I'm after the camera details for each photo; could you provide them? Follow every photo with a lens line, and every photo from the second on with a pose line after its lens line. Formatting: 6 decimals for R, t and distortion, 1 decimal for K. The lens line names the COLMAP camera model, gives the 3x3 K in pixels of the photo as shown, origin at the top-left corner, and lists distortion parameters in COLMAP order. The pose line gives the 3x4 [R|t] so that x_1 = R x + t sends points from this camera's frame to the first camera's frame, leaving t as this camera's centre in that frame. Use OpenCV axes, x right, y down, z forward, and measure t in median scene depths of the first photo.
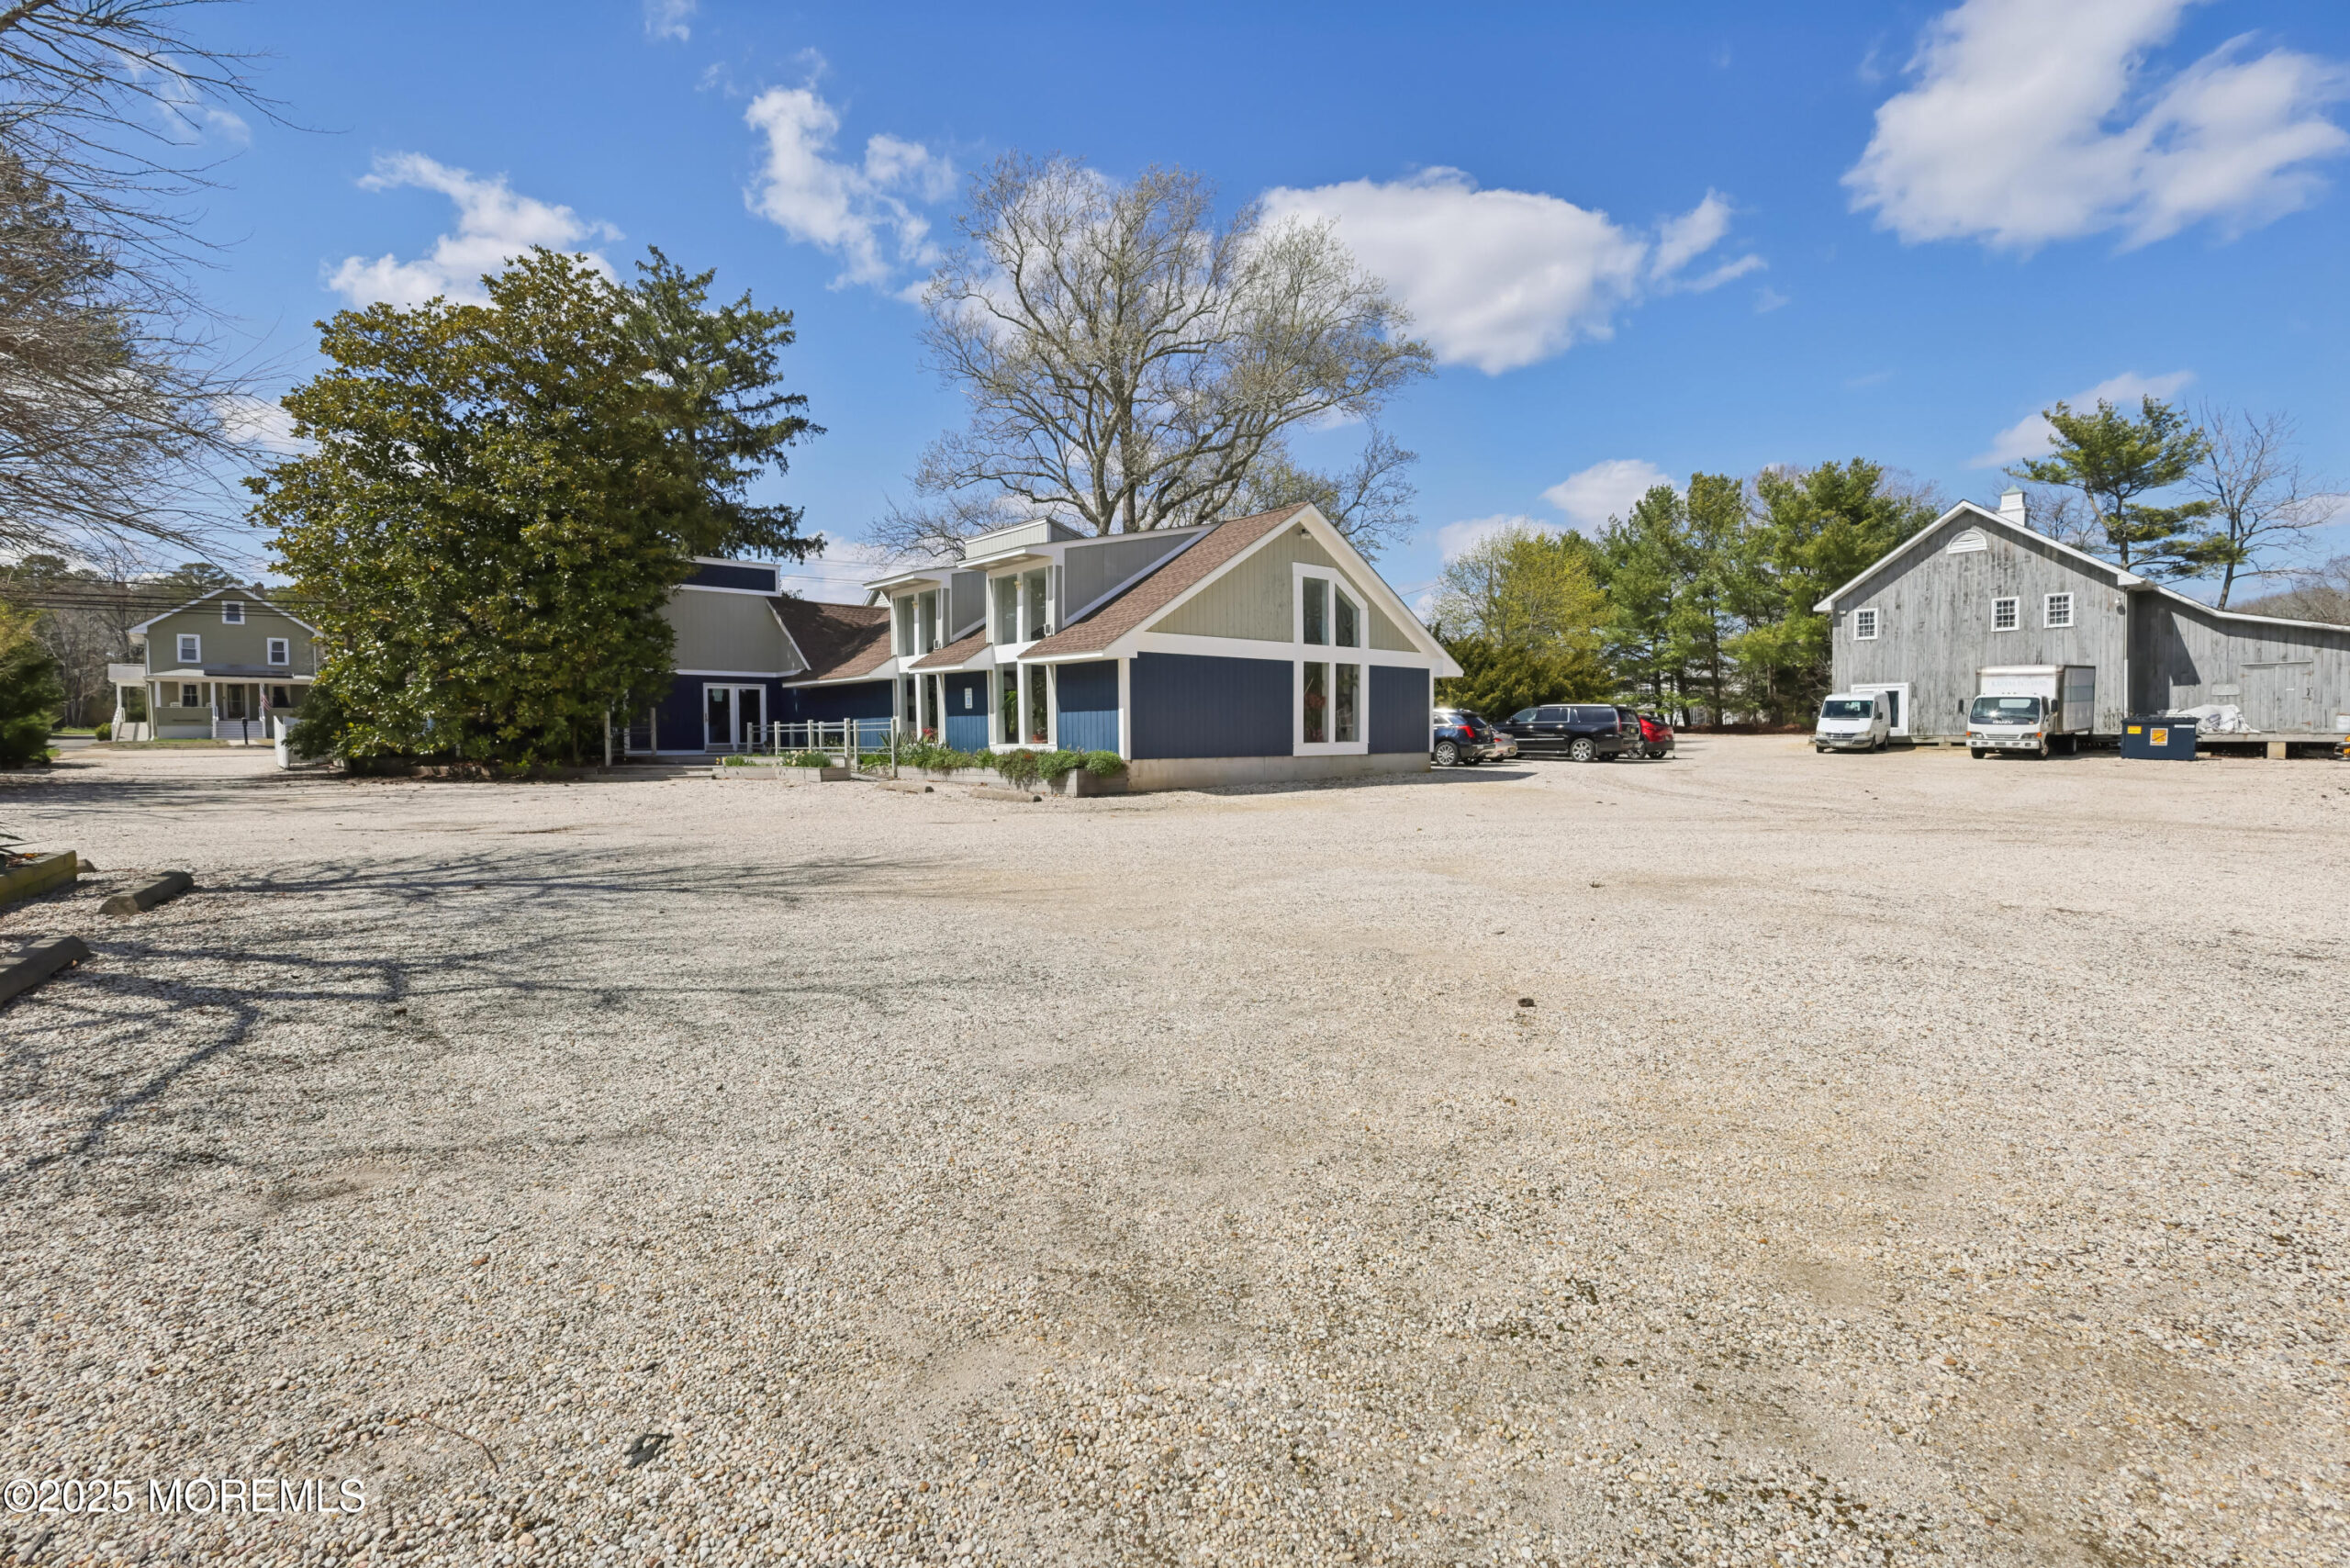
lens RADIAL K [[1101.7, 0, 1177.9], [0, 1101.7, 779.2], [0, 0, 1]] dist [-0.002372, -0.000222]
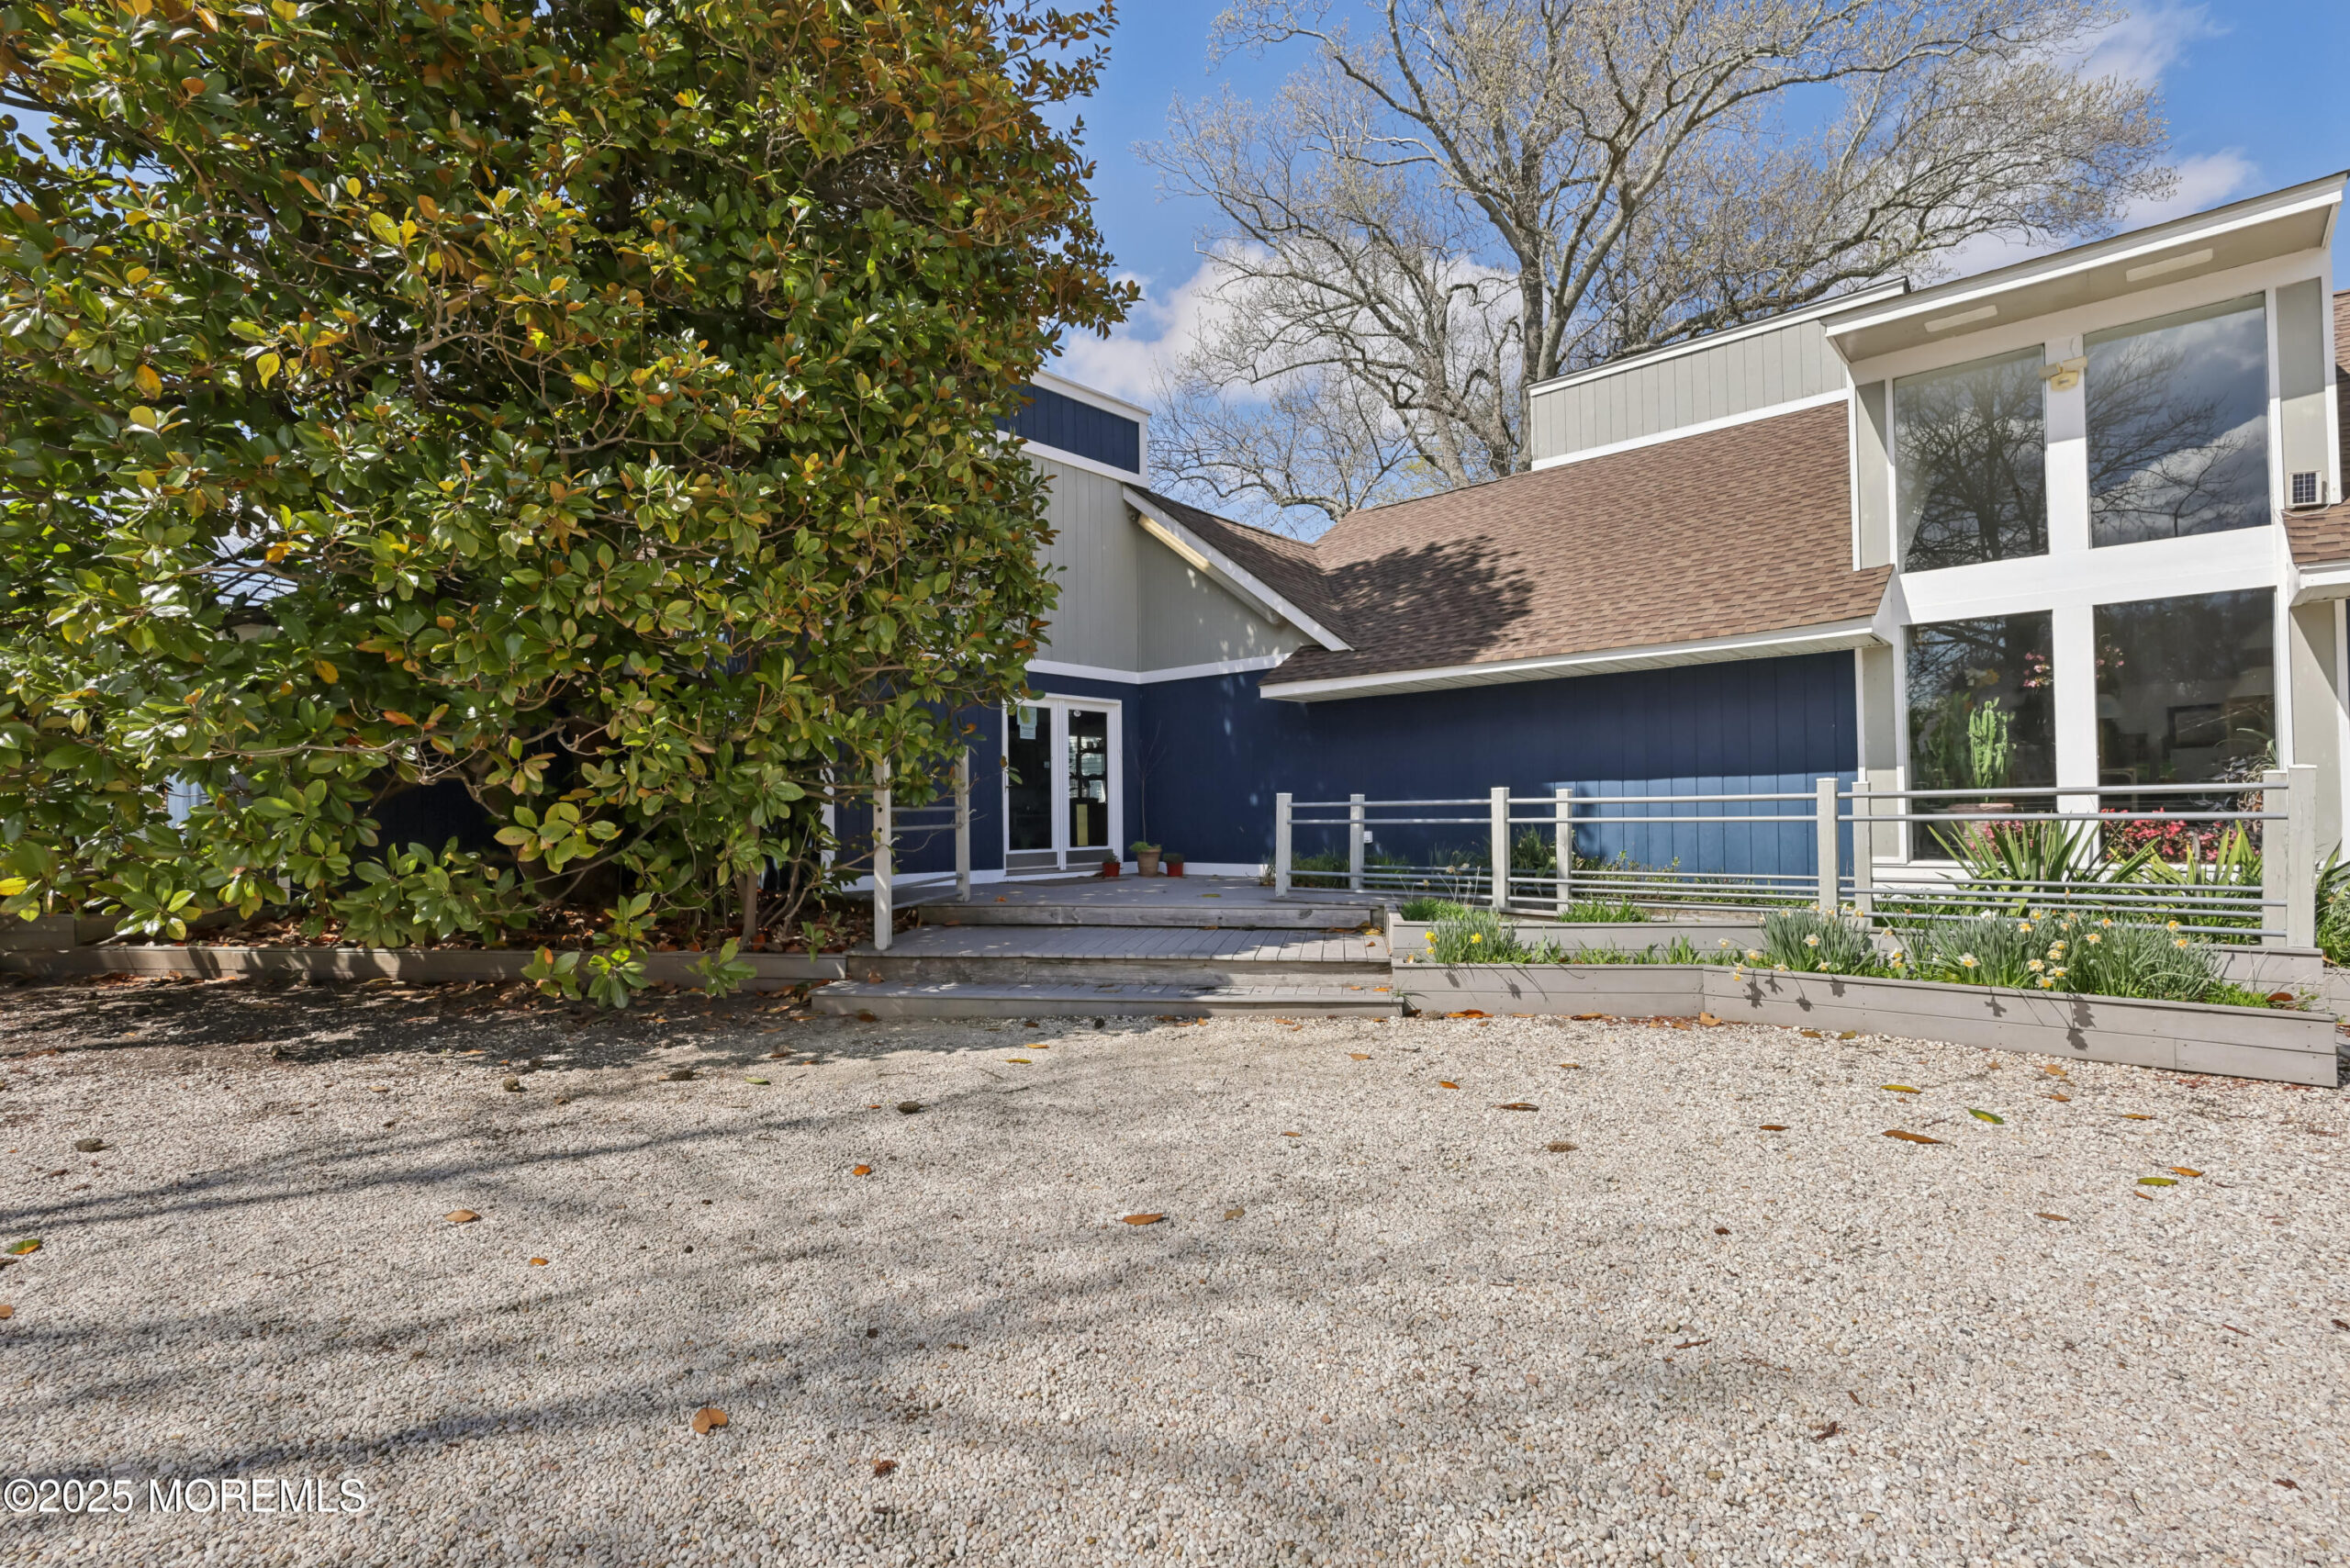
lens RADIAL K [[1101.7, 0, 1172.2], [0, 1101.7, 790.3], [0, 0, 1]] dist [-0.002372, -0.000222]
pose [[0.995807, -0.000884, 0.091475, -0.498859], [0.006387, 0.998185, -0.059890, -0.036596], [-0.091256, 0.060223, 0.994005, 0.759688]]
